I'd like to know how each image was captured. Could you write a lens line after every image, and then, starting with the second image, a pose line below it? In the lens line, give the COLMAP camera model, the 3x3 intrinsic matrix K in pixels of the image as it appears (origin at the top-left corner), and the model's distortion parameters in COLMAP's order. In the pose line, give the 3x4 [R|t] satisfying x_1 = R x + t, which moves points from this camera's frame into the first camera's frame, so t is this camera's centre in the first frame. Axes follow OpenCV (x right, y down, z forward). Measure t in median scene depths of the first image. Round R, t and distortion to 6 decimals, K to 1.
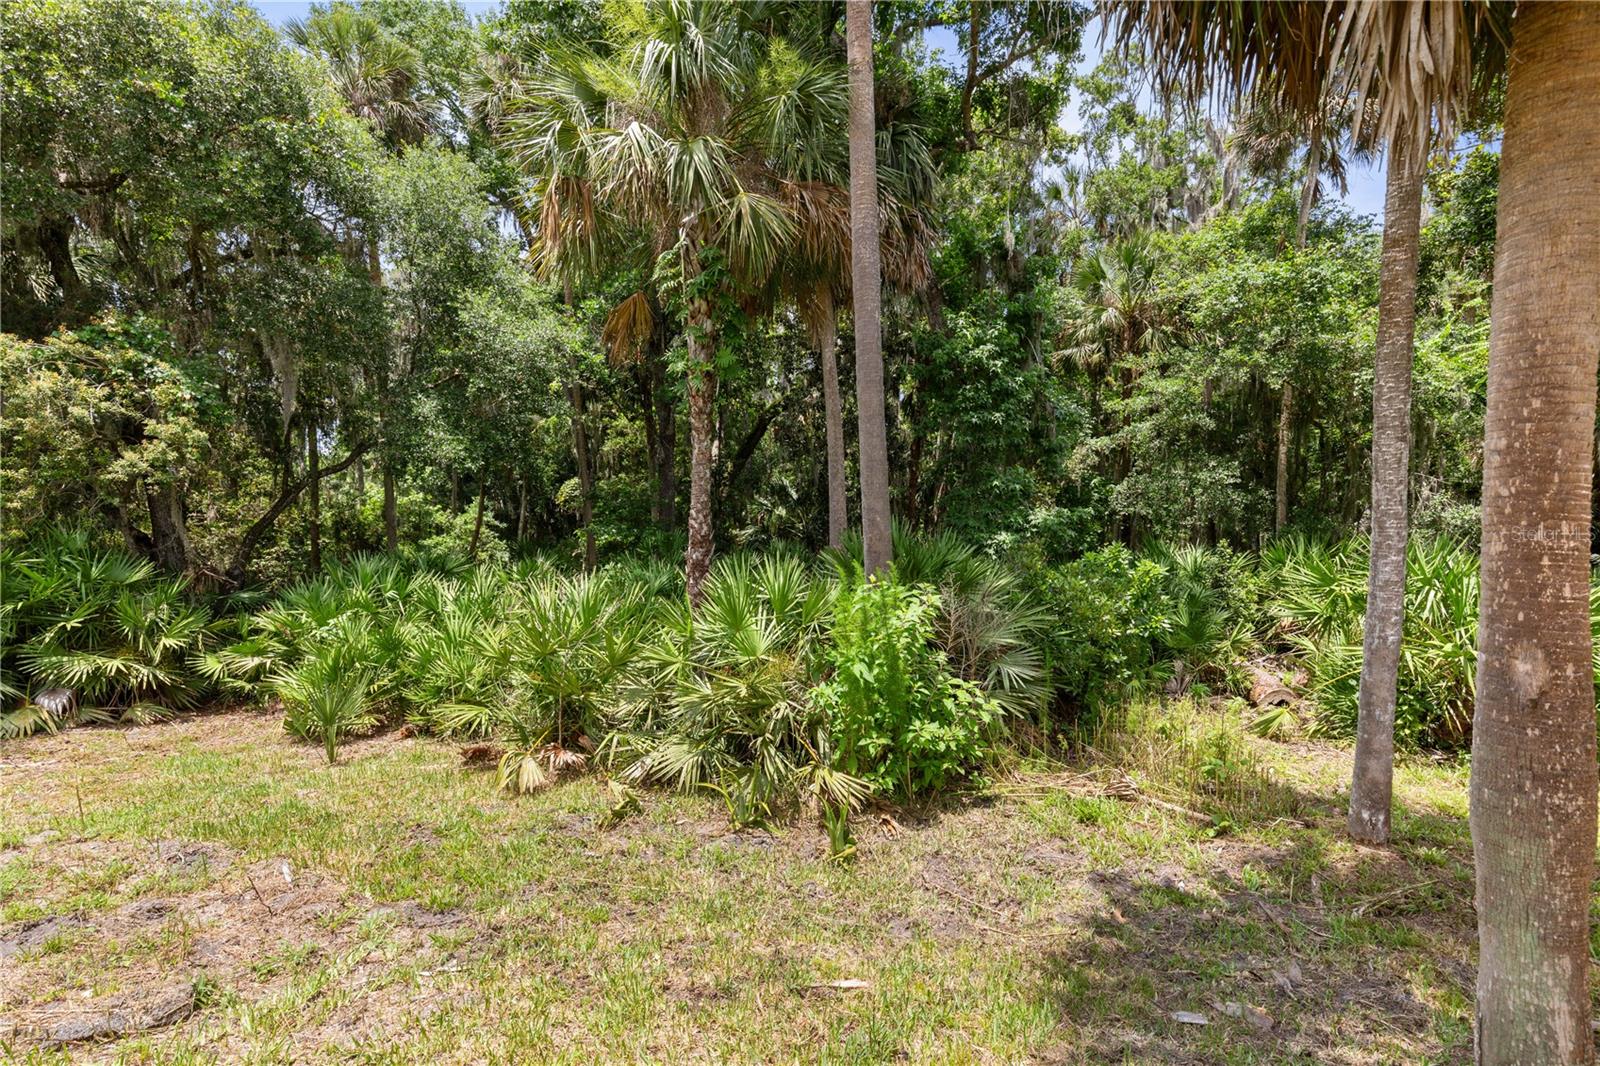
lens RADIAL K [[714.4, 0, 802.0], [0, 714.4, 542.6], [0, 0, 1]] dist [0.003873, 0.000024]
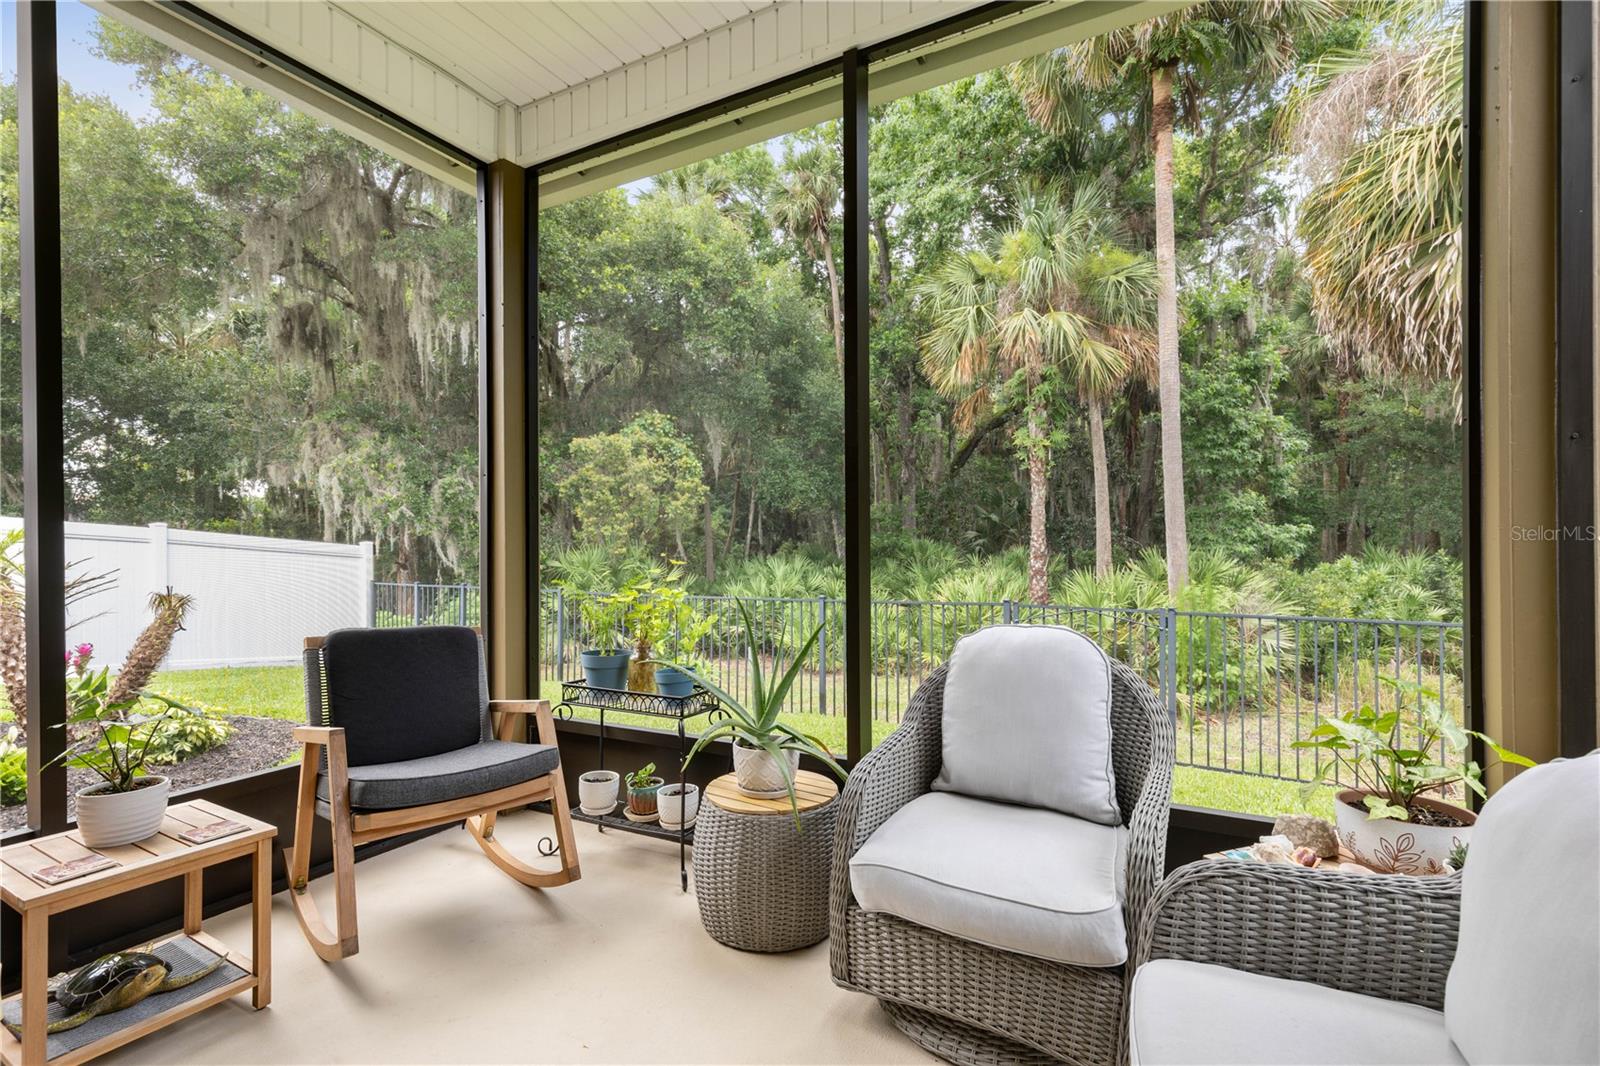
lens RADIAL K [[714.4, 0, 801.4], [0, 714.4, 541.9], [0, 0, 1]] dist [0.003873, 0.000024]
pose [[0.977746, -0.001522, -0.209788, -0.288037], [0.002192, 0.999993, 0.002961, -0.033004], [0.209783, -0.003355, 0.977742, -0.548699]]
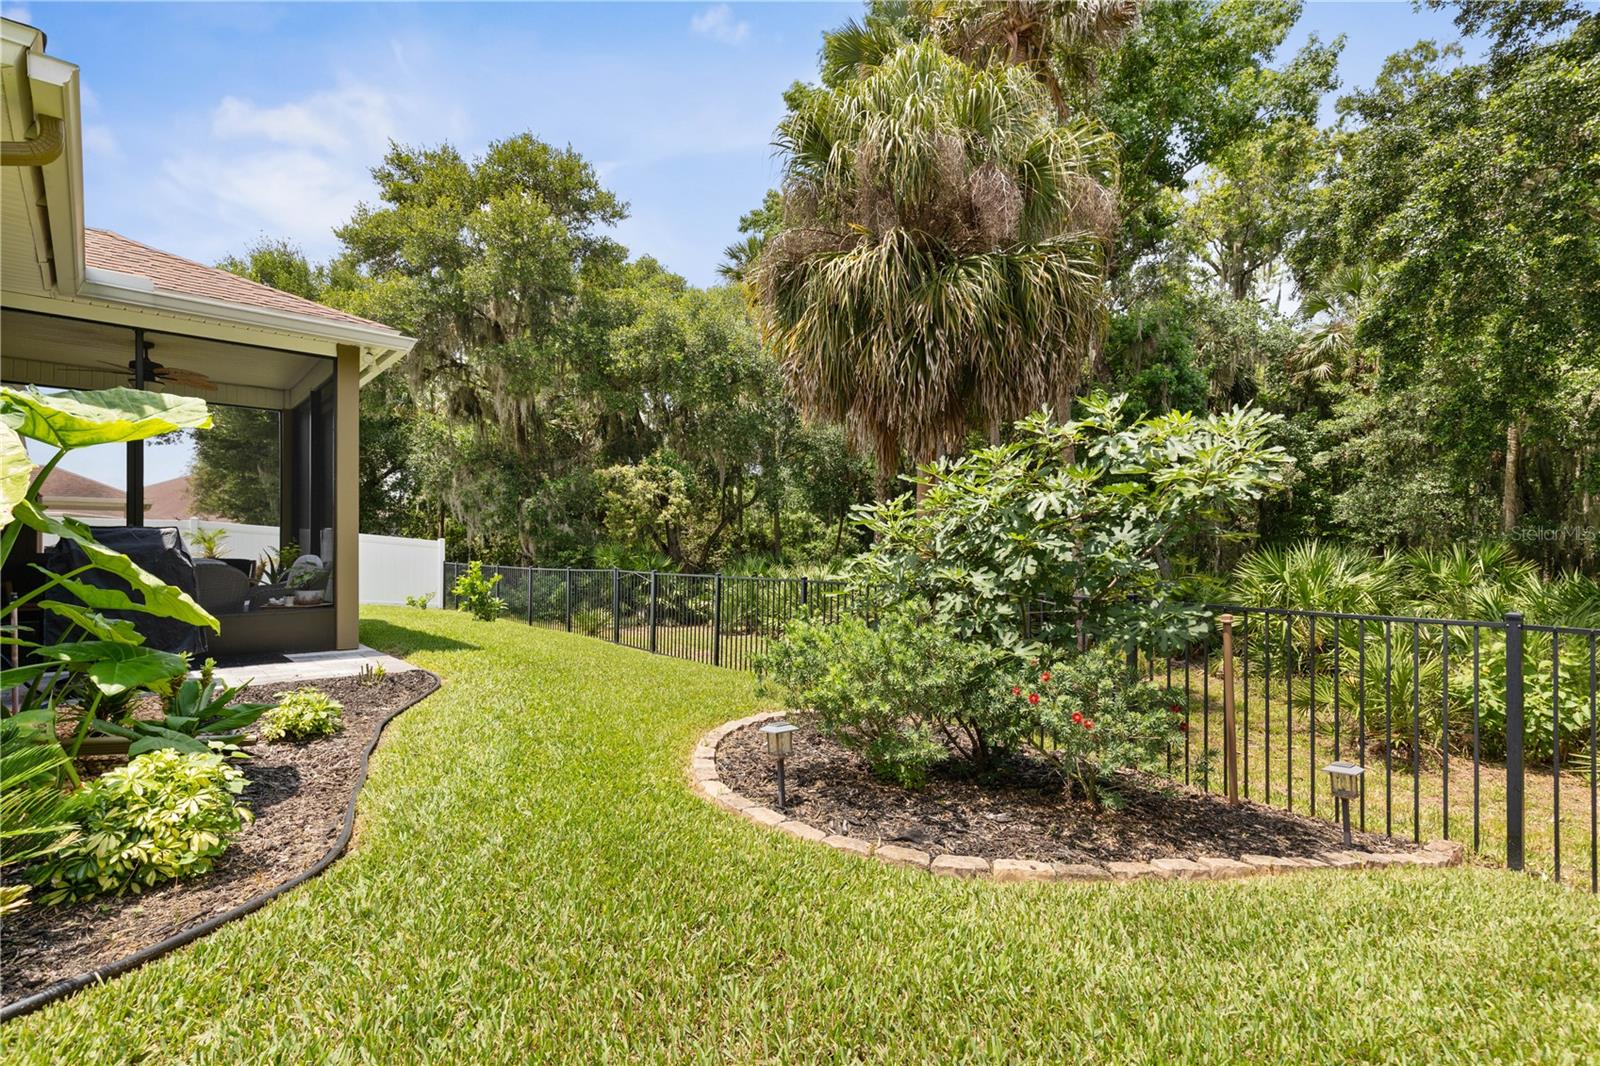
lens RADIAL K [[714.4, 0, 794.2], [0, 714.4, 534.1], [0, 0, 1]] dist [0.003873, 0.000024]
pose [[0.852914, -0.005572, -0.522022, 0.638513], [-0.000285, 0.999938, -0.011139, -0.023135], [0.522052, 0.009650, 0.852859, -0.762788]]
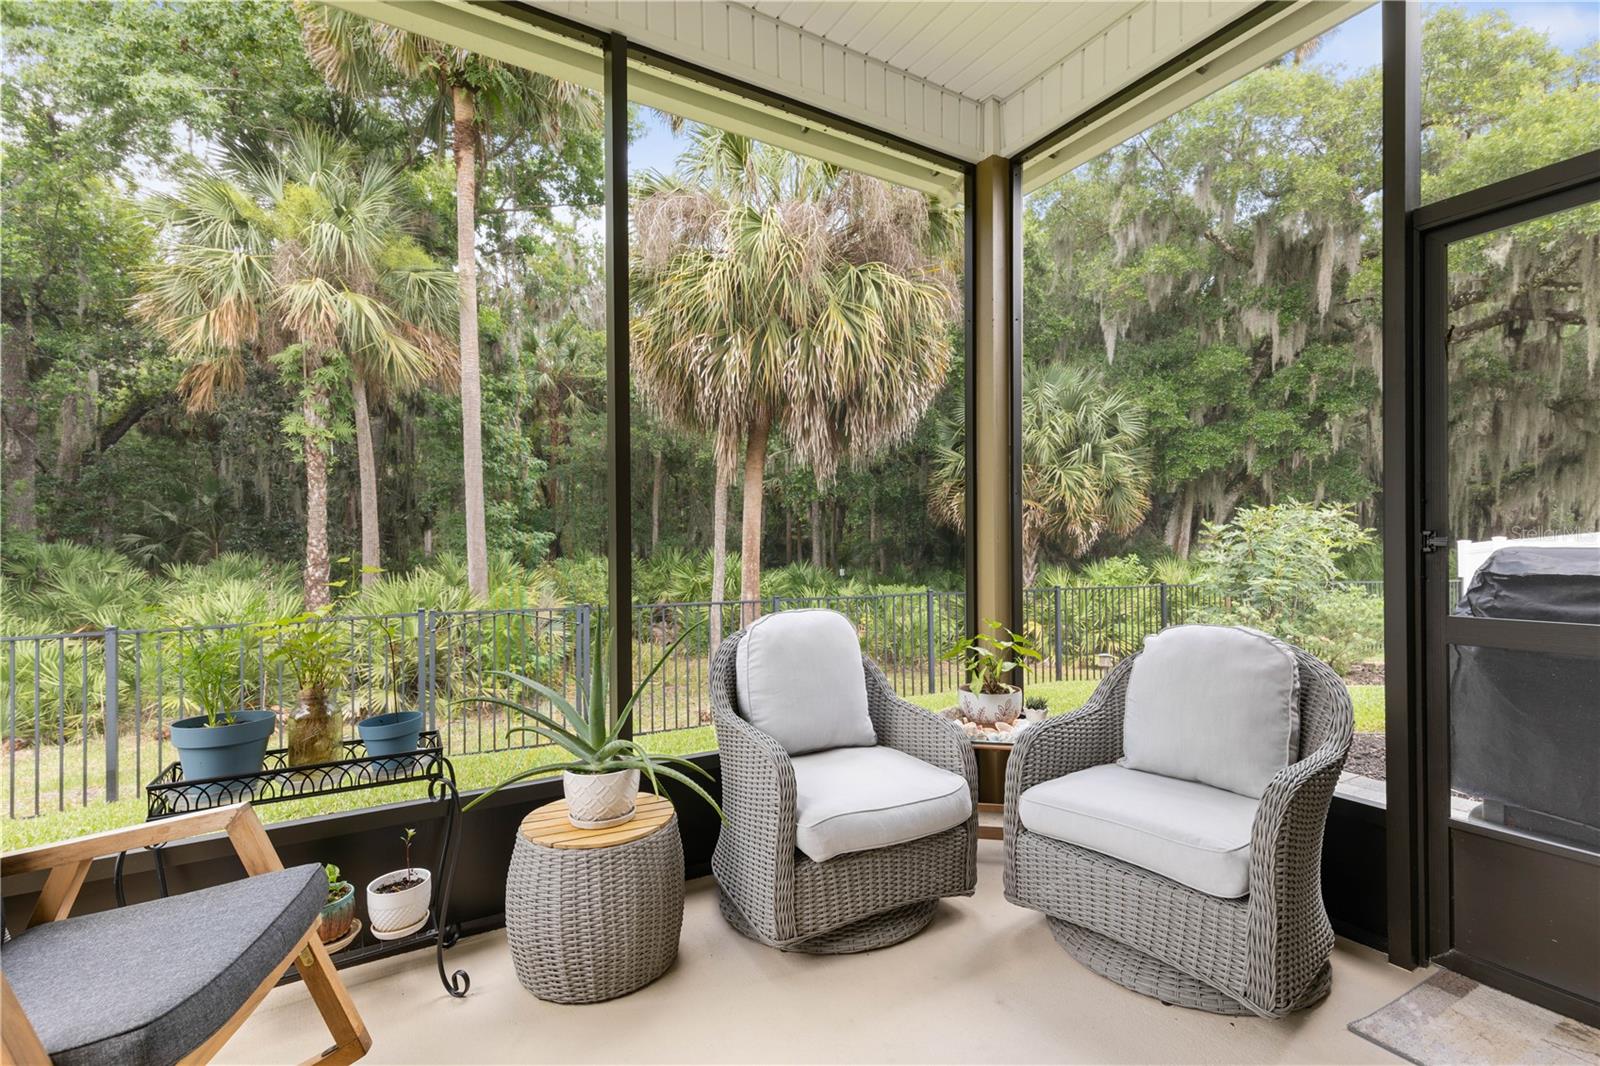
lens RADIAL K [[714.4, 0, 786.8], [0, 714.4, 543.8], [0, 0, 1]] dist [0.003873, 0.000024]
pose [[0.693423, 0.000418, 0.720530, -0.451695], [0.000595, 0.999999, -0.001152, -0.031601], [-0.720530, 0.001228, 0.693423, -0.509585]]
